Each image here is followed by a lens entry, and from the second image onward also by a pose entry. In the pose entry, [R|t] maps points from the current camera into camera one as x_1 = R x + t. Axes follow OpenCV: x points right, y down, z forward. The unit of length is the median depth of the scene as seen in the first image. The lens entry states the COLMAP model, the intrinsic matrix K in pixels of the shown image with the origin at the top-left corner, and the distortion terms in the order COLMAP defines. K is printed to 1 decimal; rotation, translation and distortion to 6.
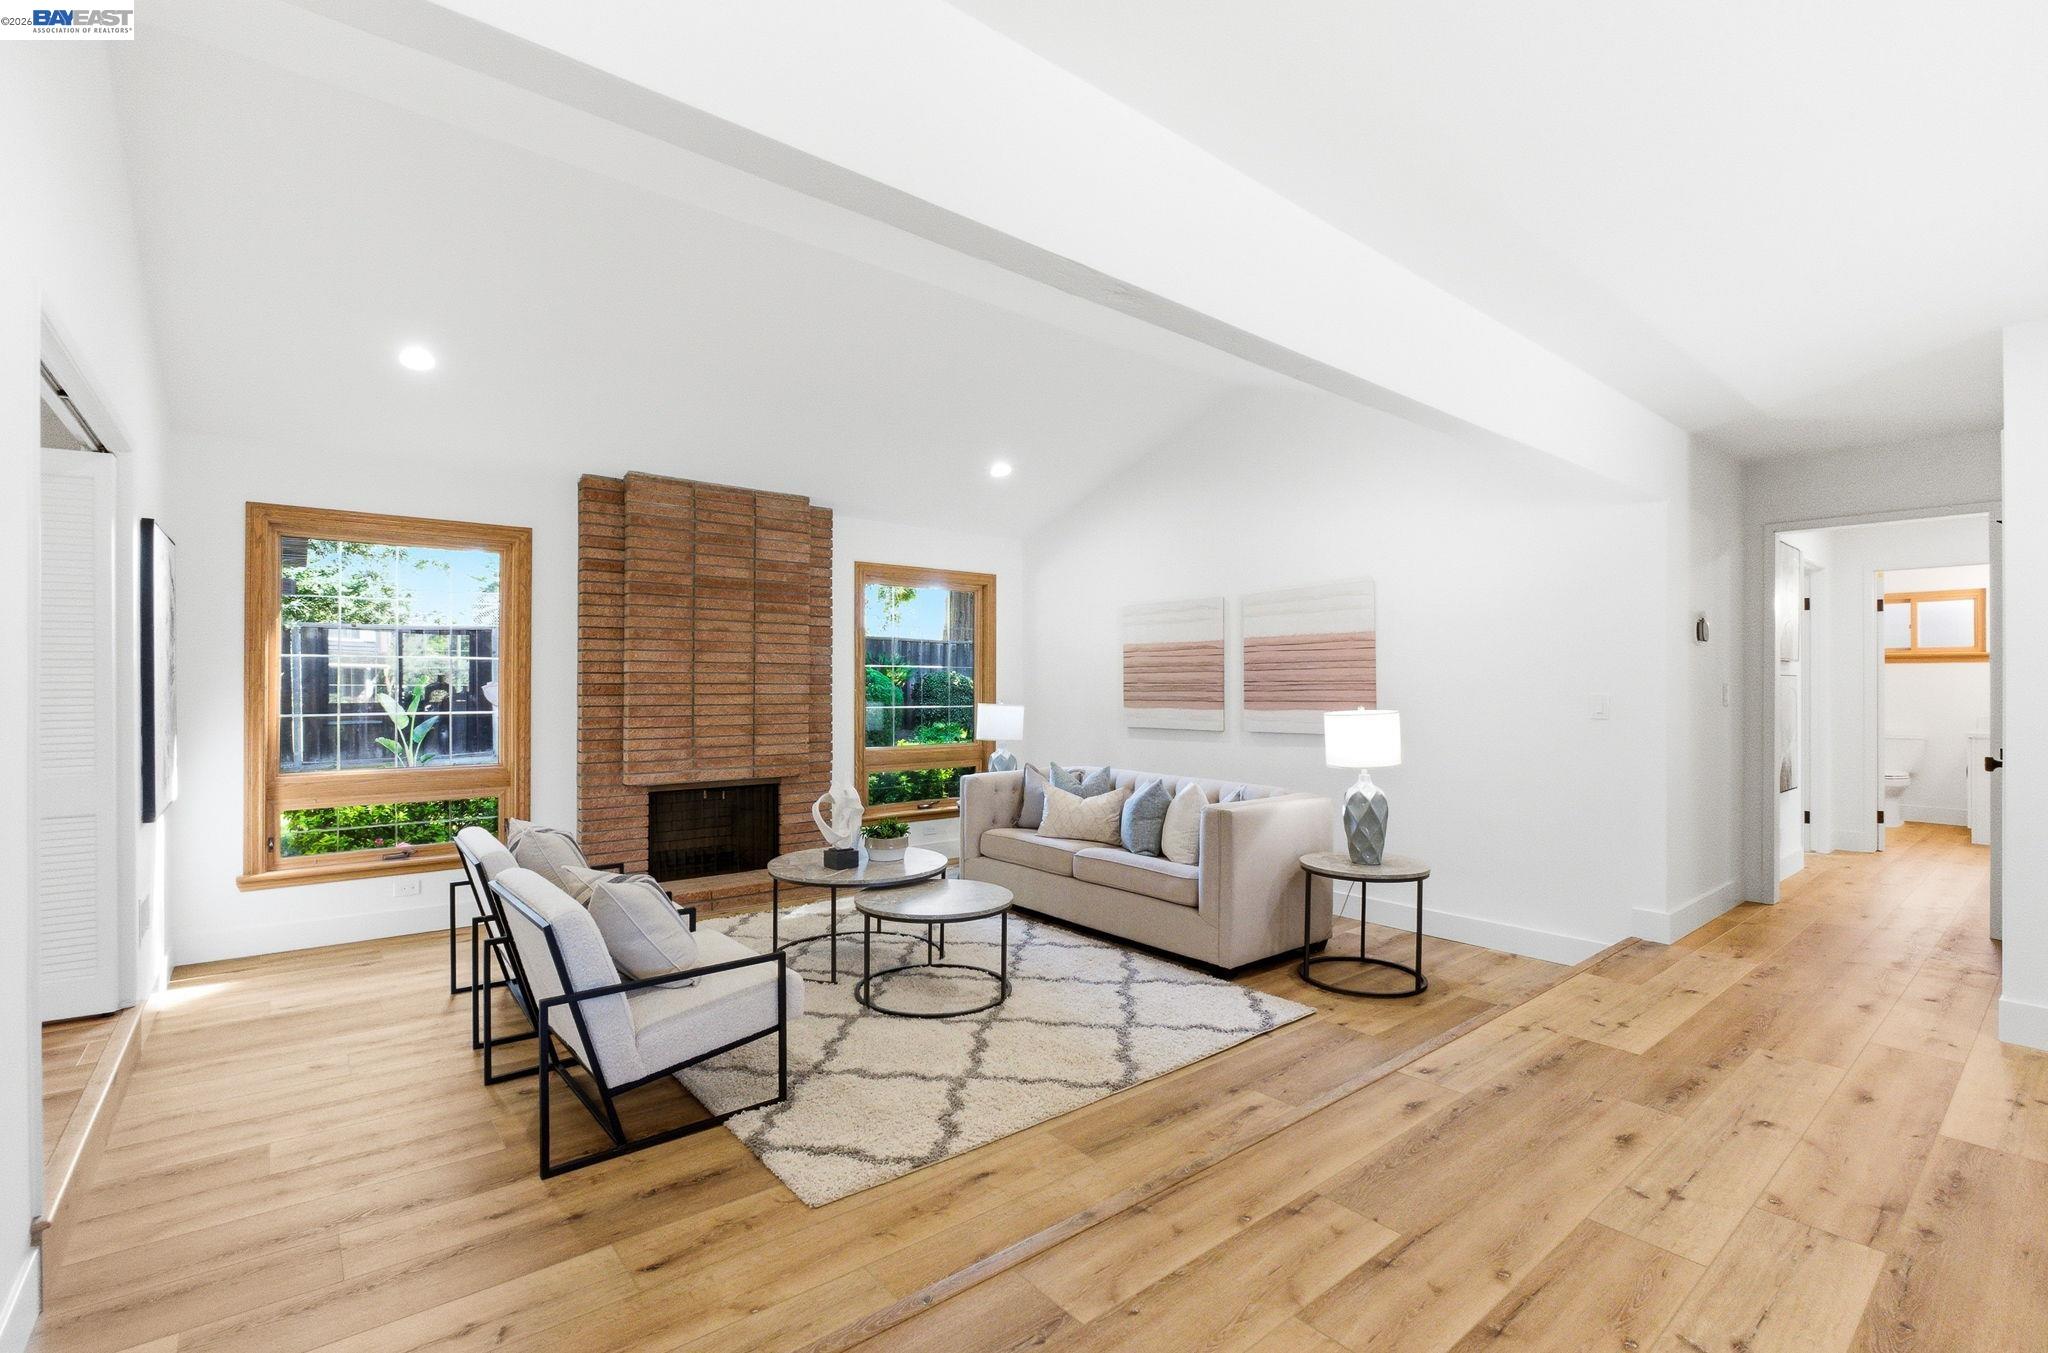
lens RADIAL K [[913.4, 0, 1005.1], [0, 913.4, 684.7], [0, 0, 1]] dist [-0.003605, 0.000178]
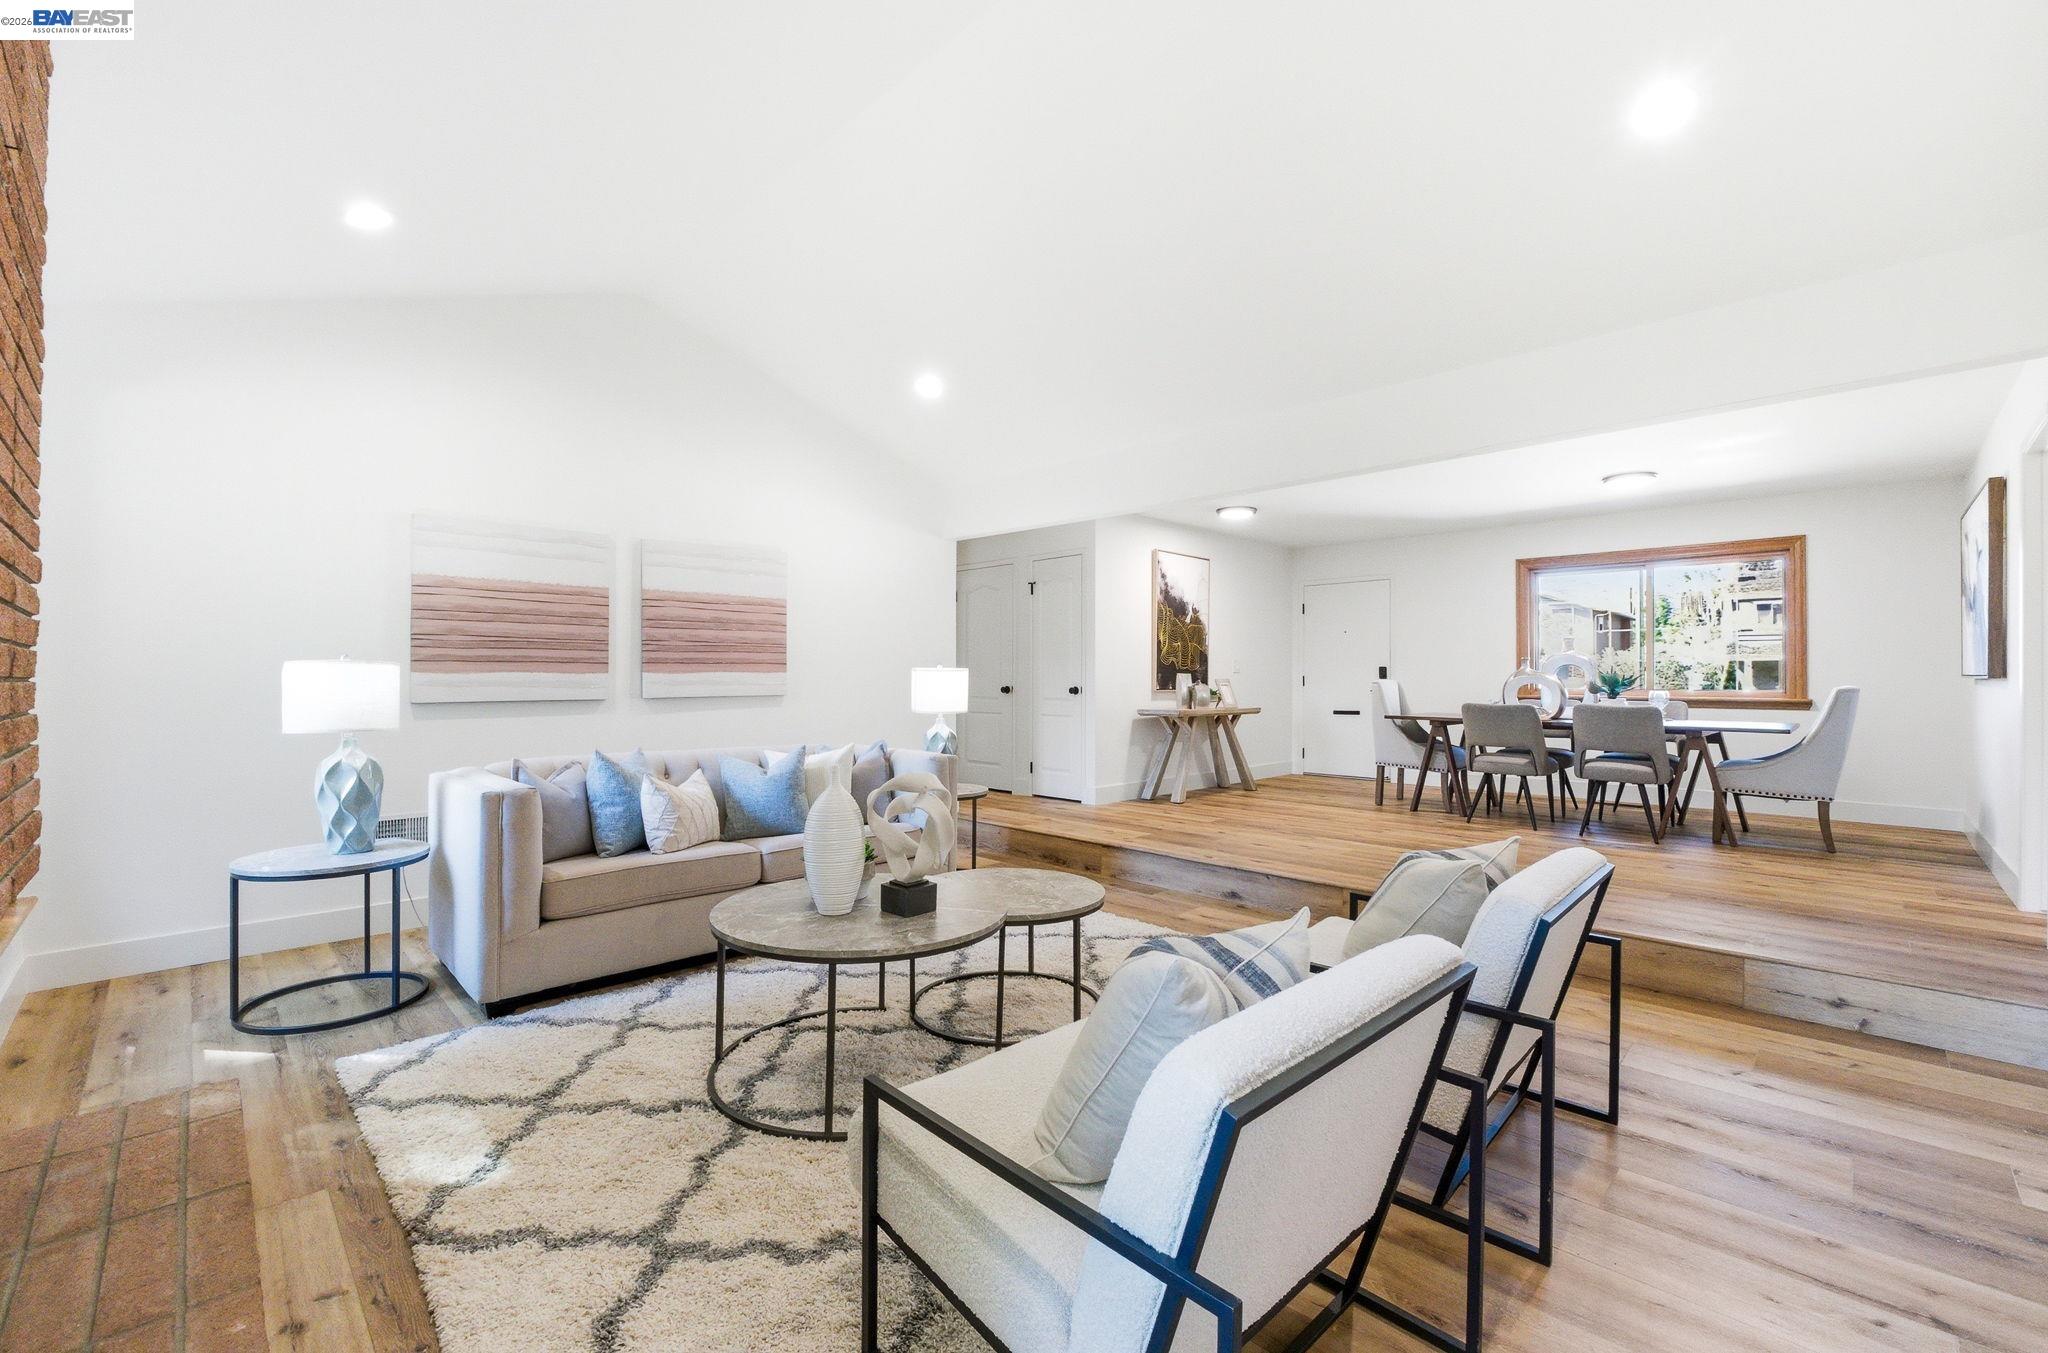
lens RADIAL K [[853.7, 0, 1016.2], [0, 853.7, 669.4], [0, 0, 1]] dist [-0.019582, 0.002804]
pose [[-0.096790, 0.006749, 0.995282, -0.860127], [-0.007182, 0.999946, -0.007479, 0.042128], [-0.995279, -0.007872, -0.096737, 1.090322]]
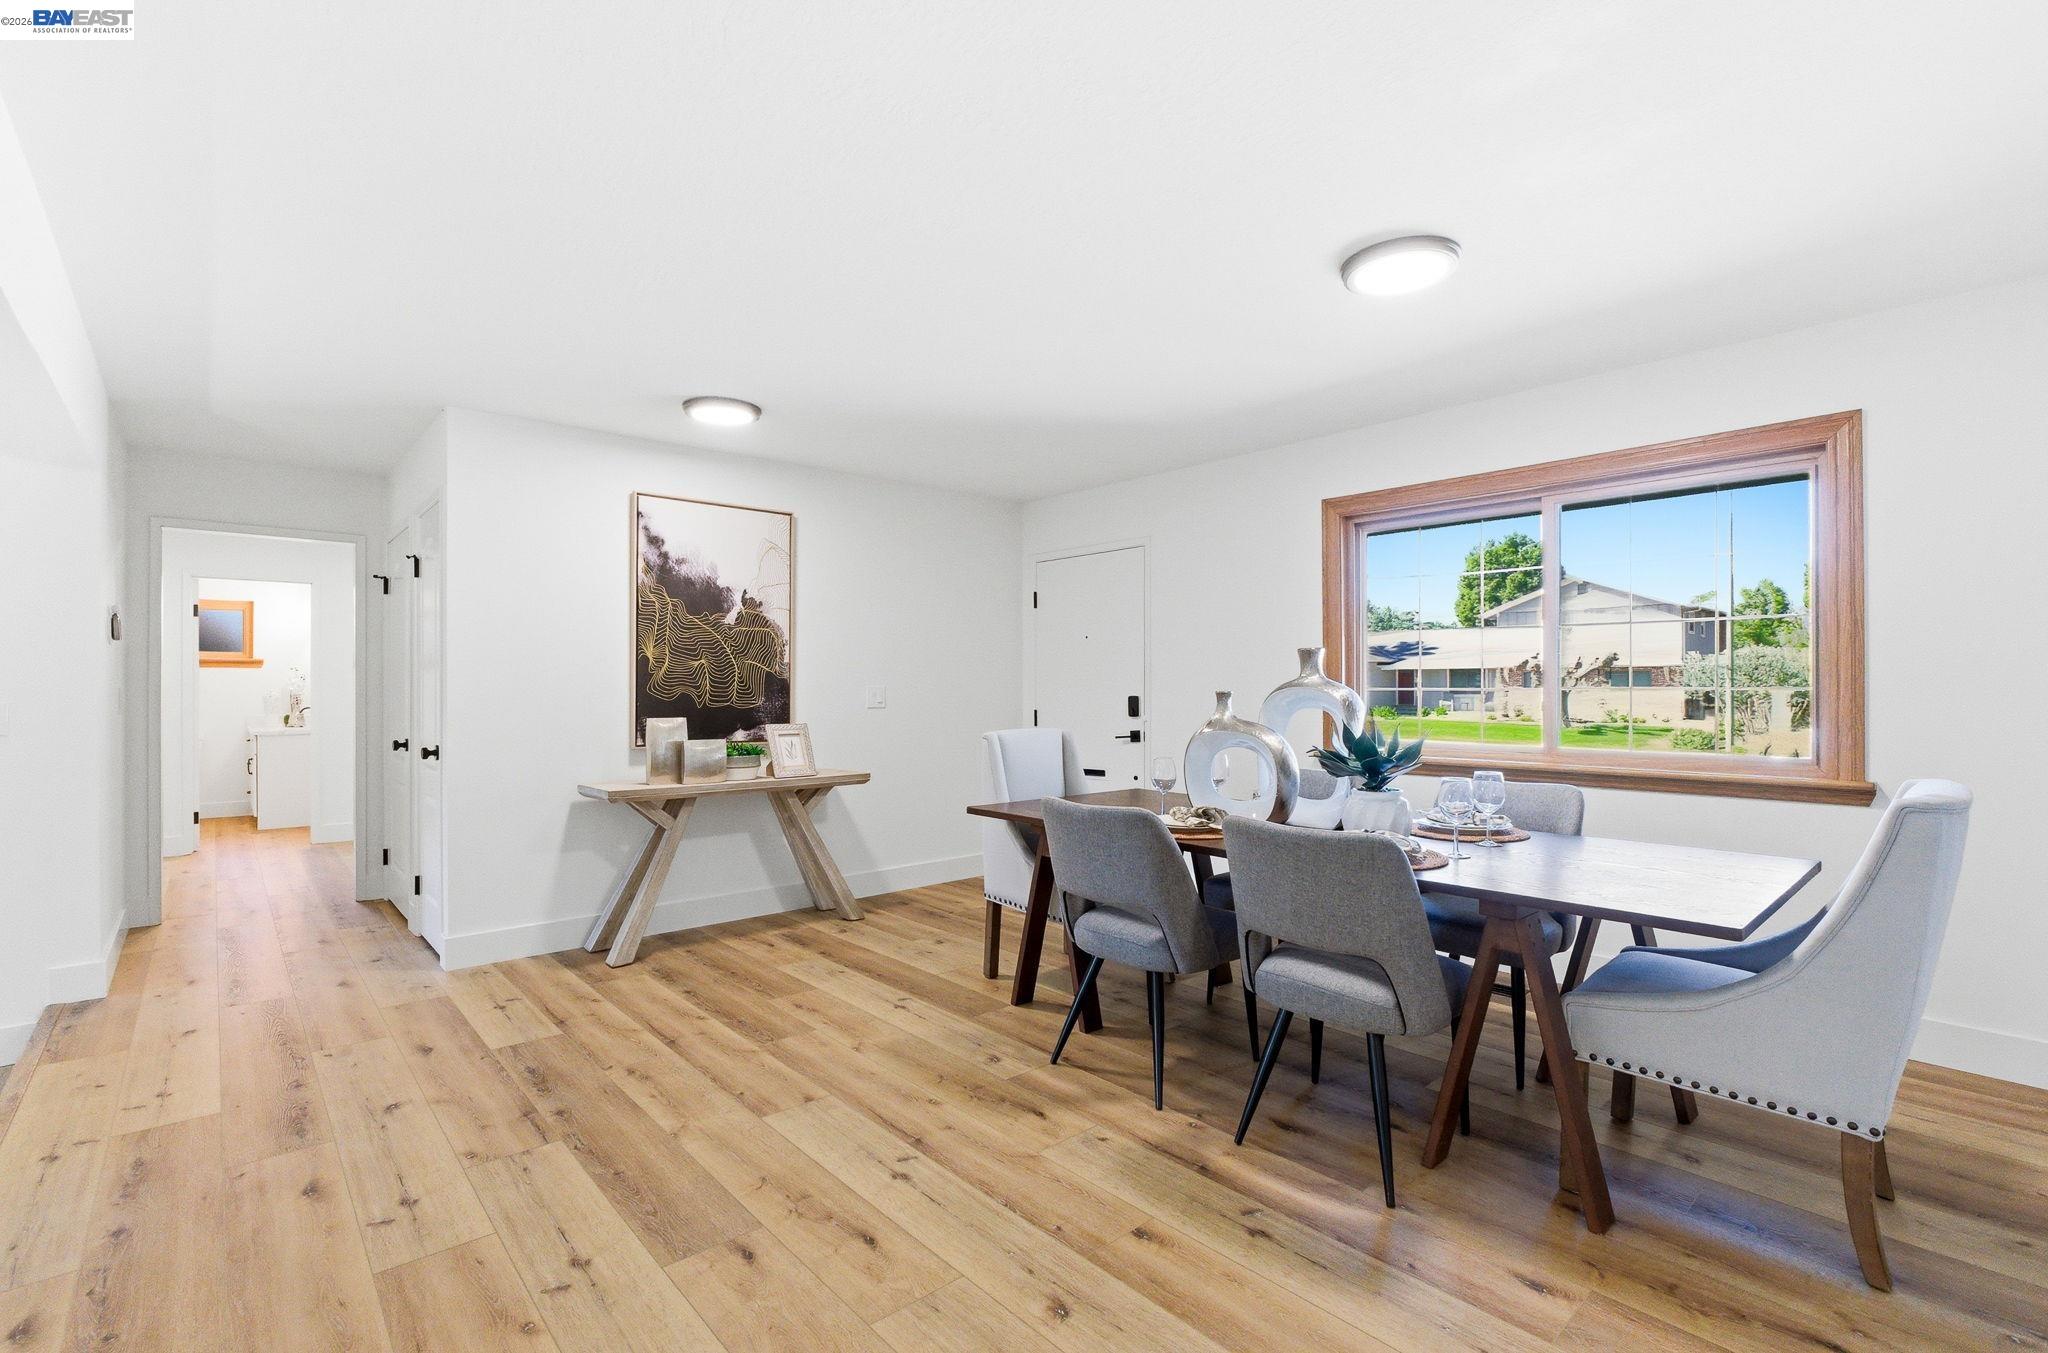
lens RADIAL K [[913.4, 0, 1011.0], [0, 913.4, 688.3], [0, 0, 1]] dist [-0.003605, 0.000178]
pose [[-0.042634, -0.001806, 0.999089, -0.124070], [-0.000161, 0.999998, 0.001800, -0.002663], [-0.999091, -0.000084, -0.042634, 0.162322]]
